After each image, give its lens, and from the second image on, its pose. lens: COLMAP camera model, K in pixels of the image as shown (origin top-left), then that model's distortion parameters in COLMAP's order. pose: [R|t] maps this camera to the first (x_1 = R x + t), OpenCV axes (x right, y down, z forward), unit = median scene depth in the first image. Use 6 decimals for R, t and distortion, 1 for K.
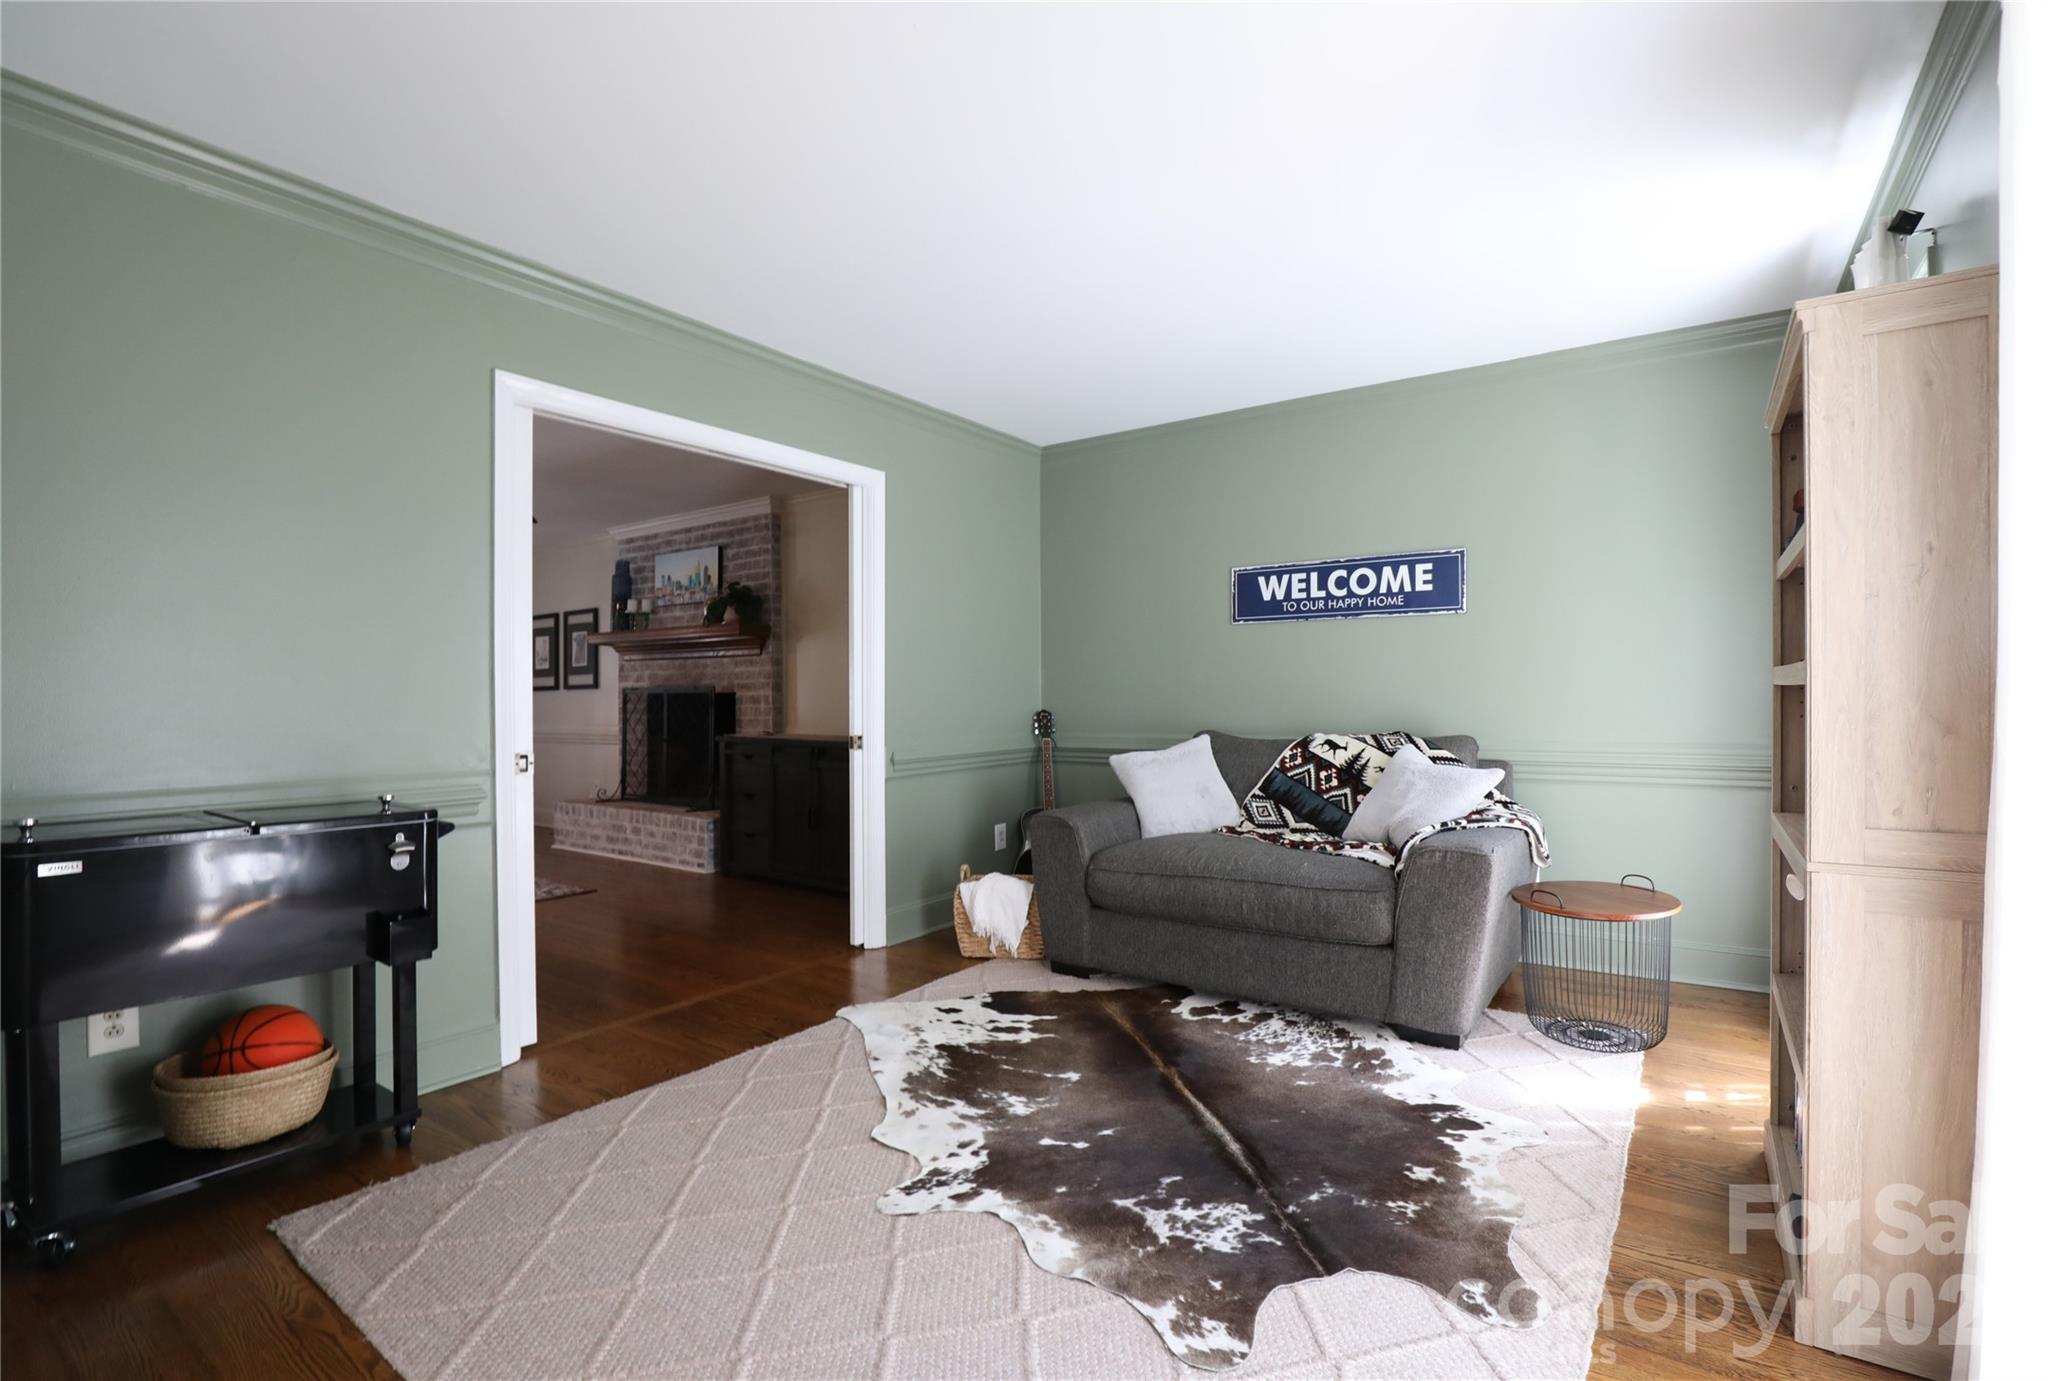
lens RADIAL K [[935.2, 0, 1022.9], [0, 935.2, 694.8], [0, 0, 1]] dist [-0.023360, -0.000347]
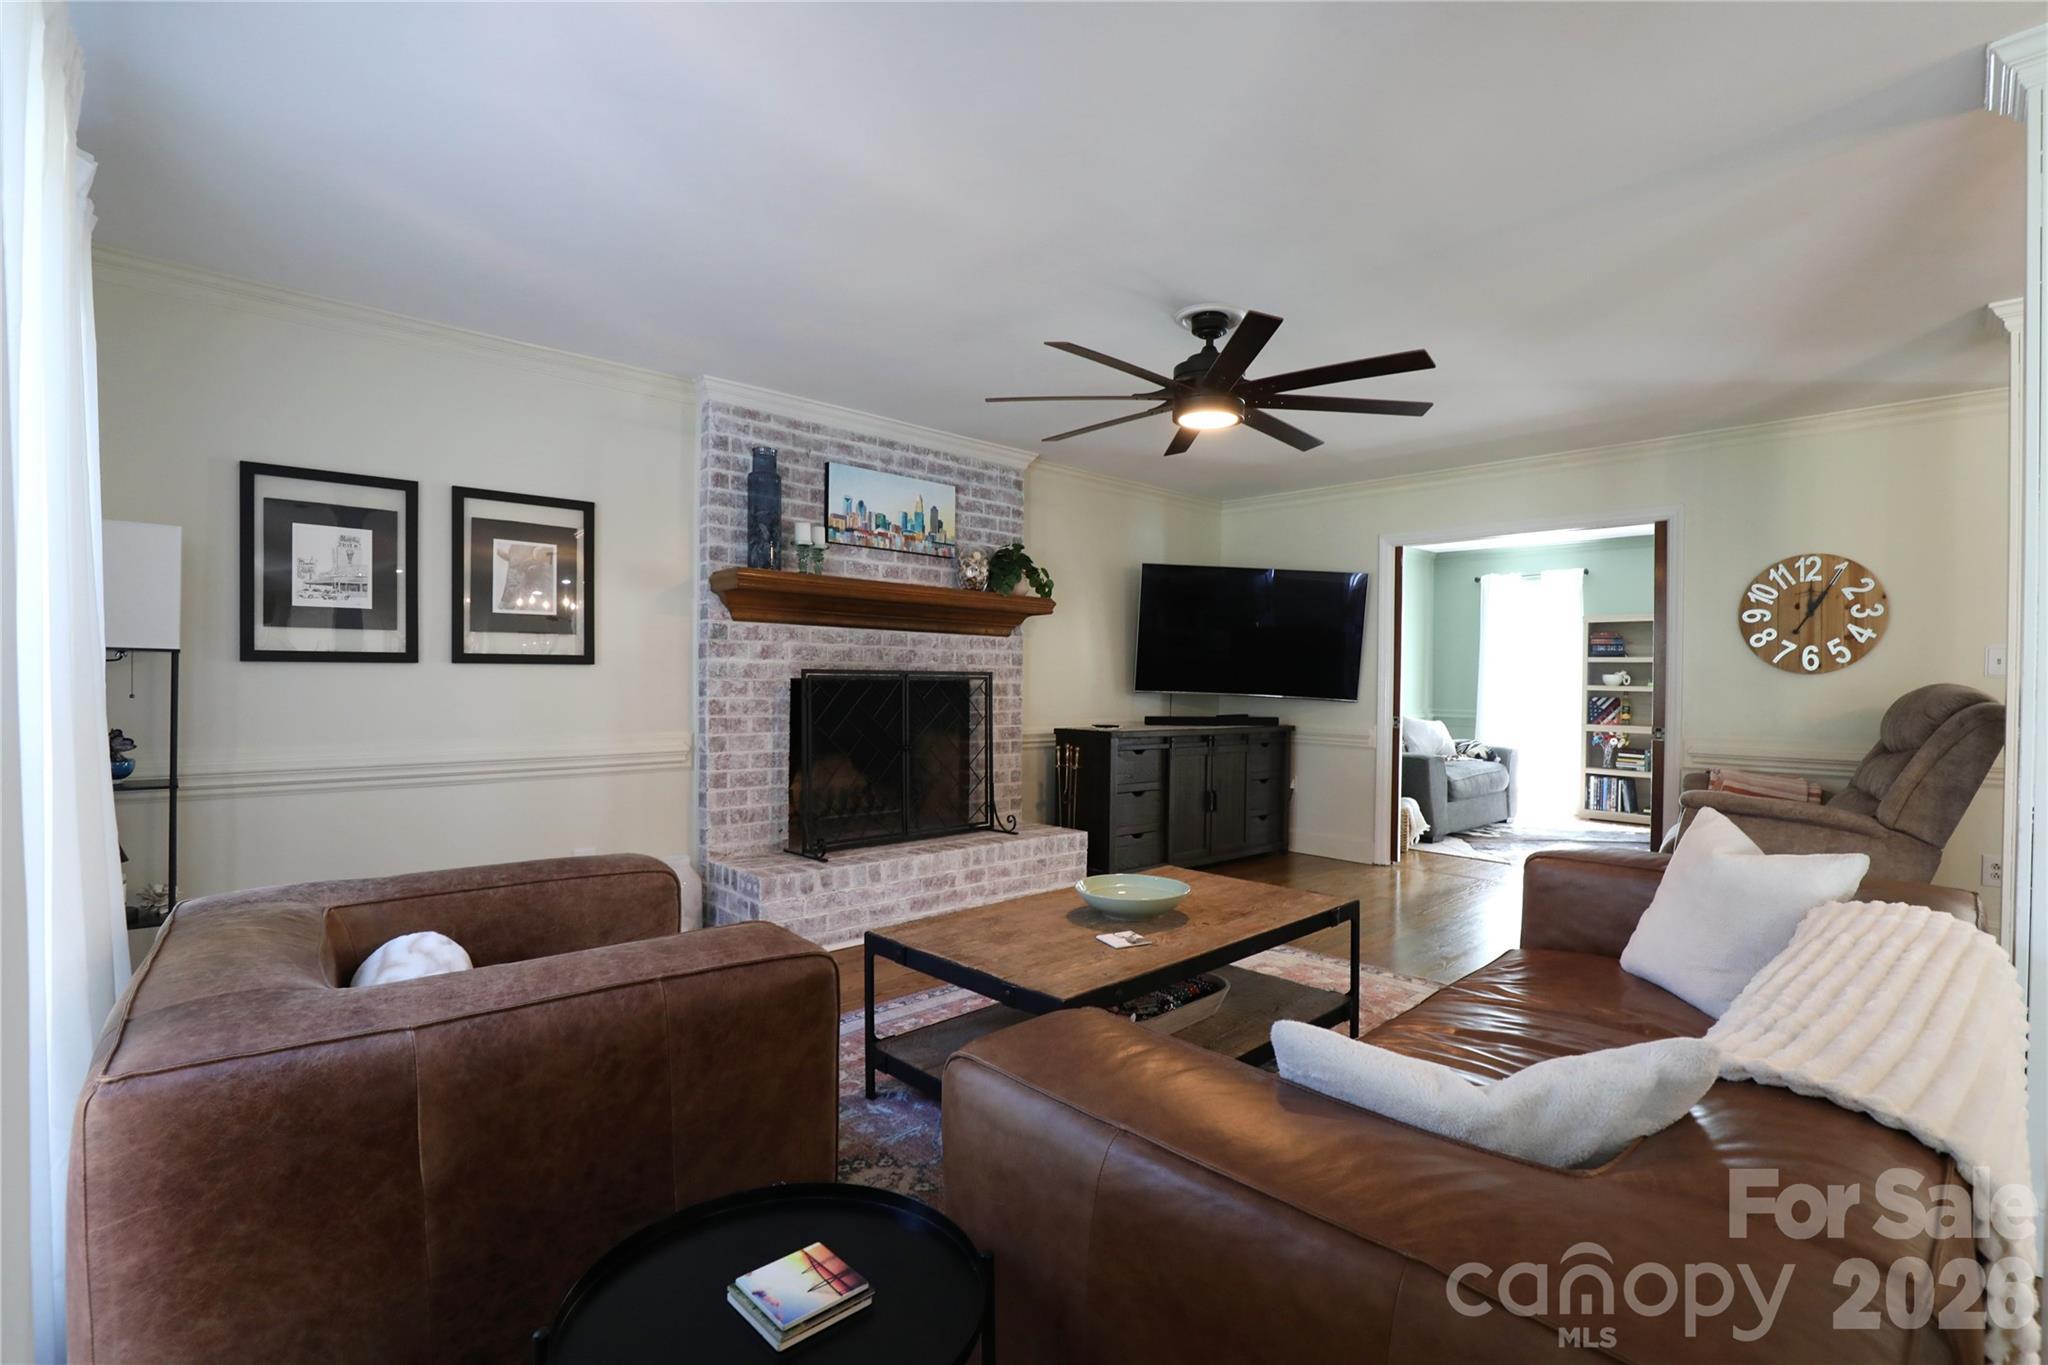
lens RADIAL K [[935.2, 0, 1028.0], [0, 935.2, 688.1], [0, 0, 1]] dist [-0.023360, -0.000347]
pose [[0.207207, 0.007259, 0.978270, -0.995970], [-0.007081, 0.999957, -0.005920, 0.007969], [-0.978272, -0.005700, 0.207249, 0.740603]]
